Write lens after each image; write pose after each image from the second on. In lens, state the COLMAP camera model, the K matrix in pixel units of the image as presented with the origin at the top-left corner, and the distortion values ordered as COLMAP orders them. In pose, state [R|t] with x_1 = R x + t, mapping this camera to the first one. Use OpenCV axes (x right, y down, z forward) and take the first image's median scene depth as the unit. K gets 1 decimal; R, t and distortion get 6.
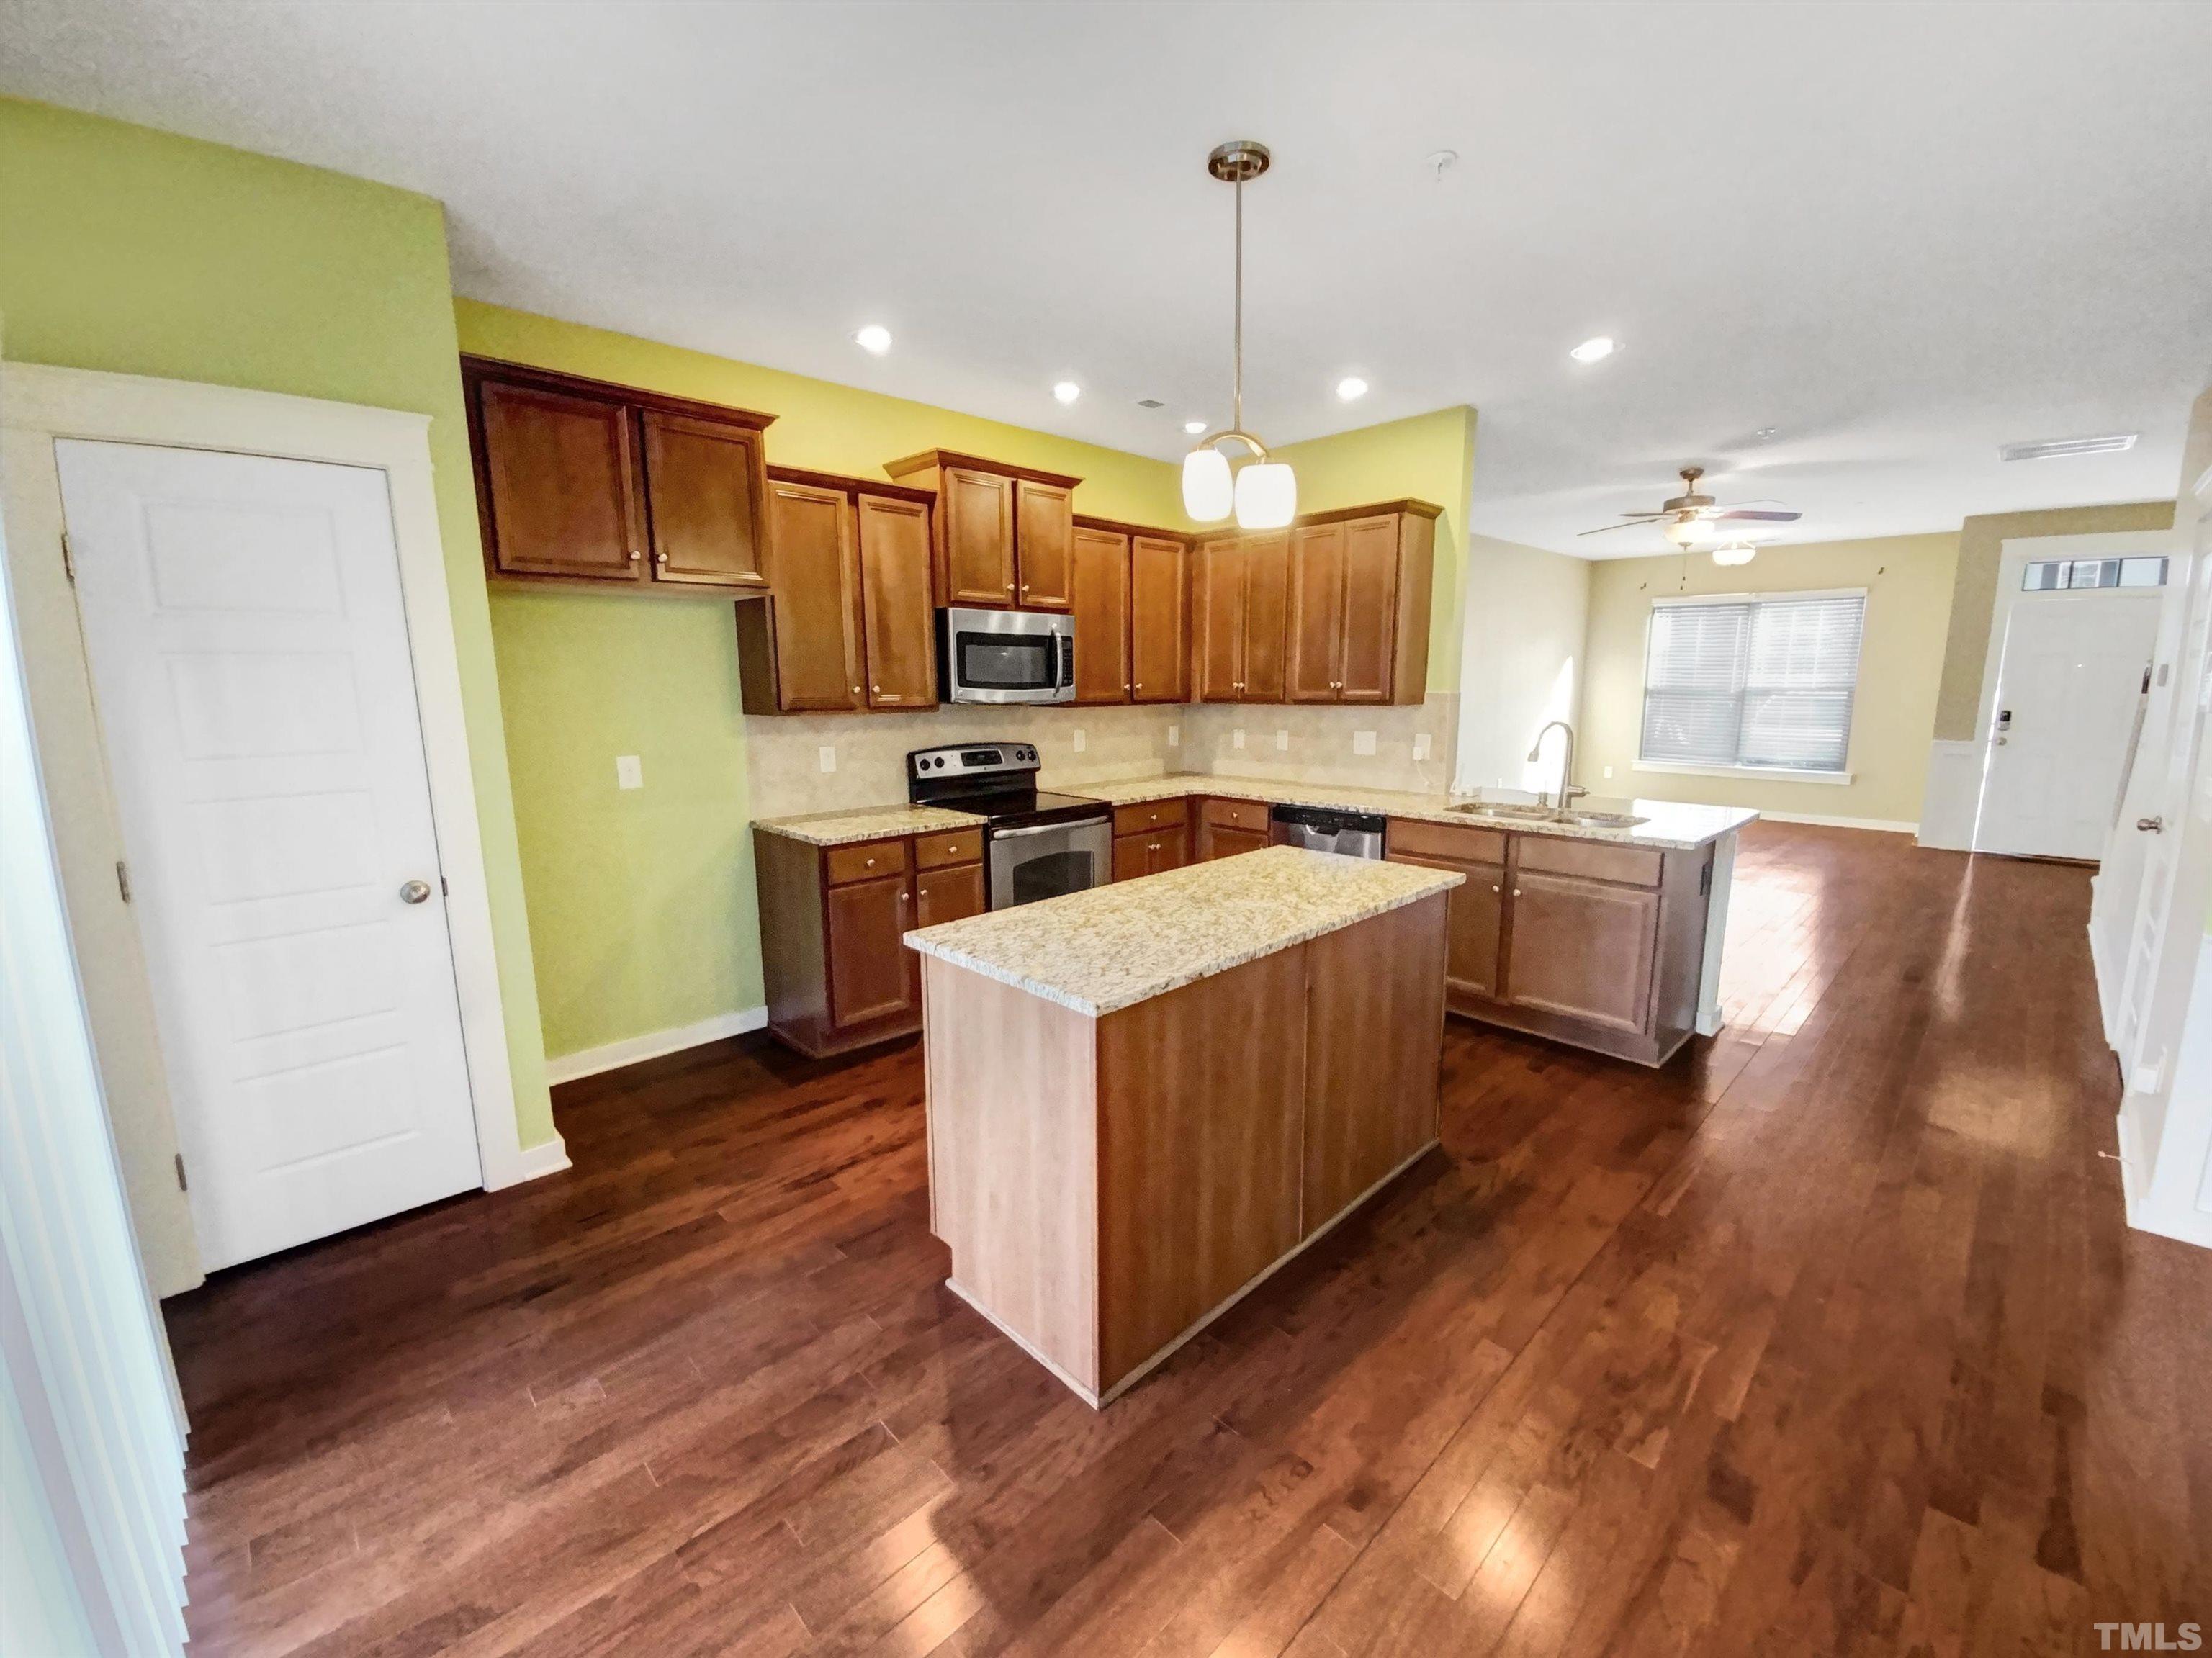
lens RADIAL K [[907.0, 0, 1106.0], [0, 907.0, 829.0], [0, 0, 1]] dist [0.002676, -0.006711]
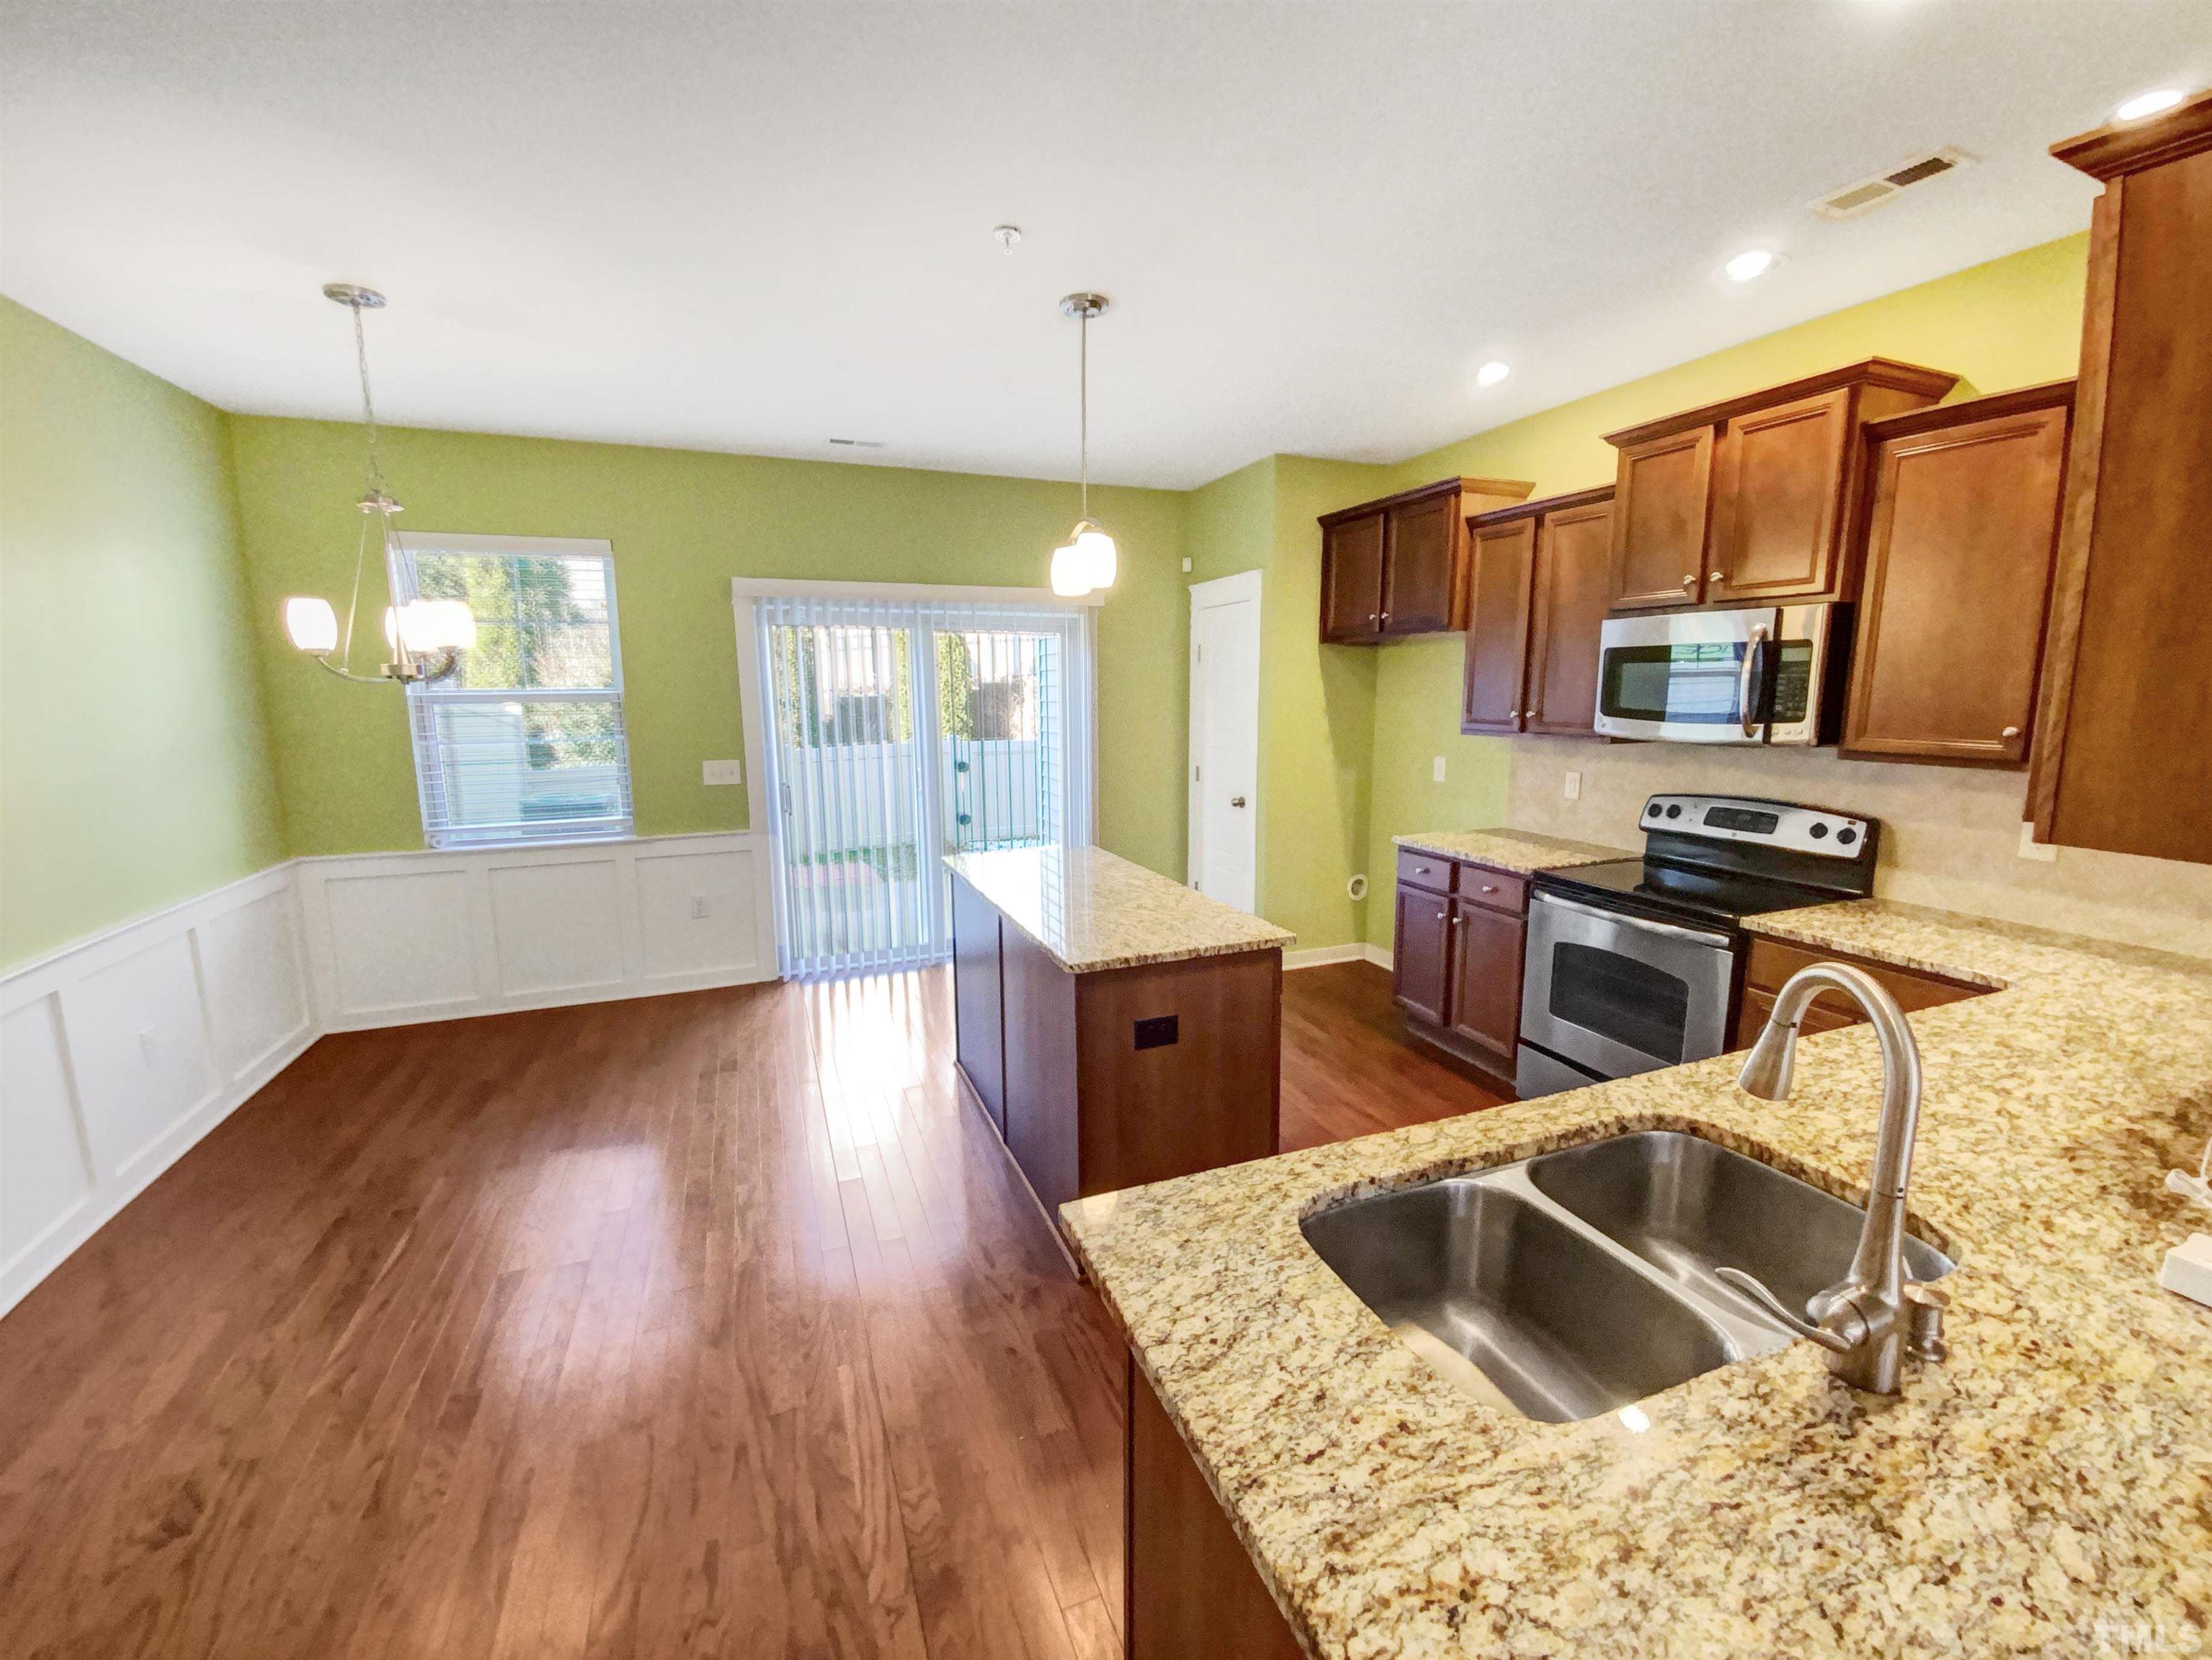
lens RADIAL K [[907.1, 0, 1106.0], [0, 907.1, 830.0], [0, 0, 1]] dist [0.002676, -0.006711]
pose [[-0.377465, 0.152931, -0.913308, 0.773153], [-0.140038, 0.965499, 0.219547, -0.174224], [0.915374, 0.210769, -0.343026, 0.890548]]
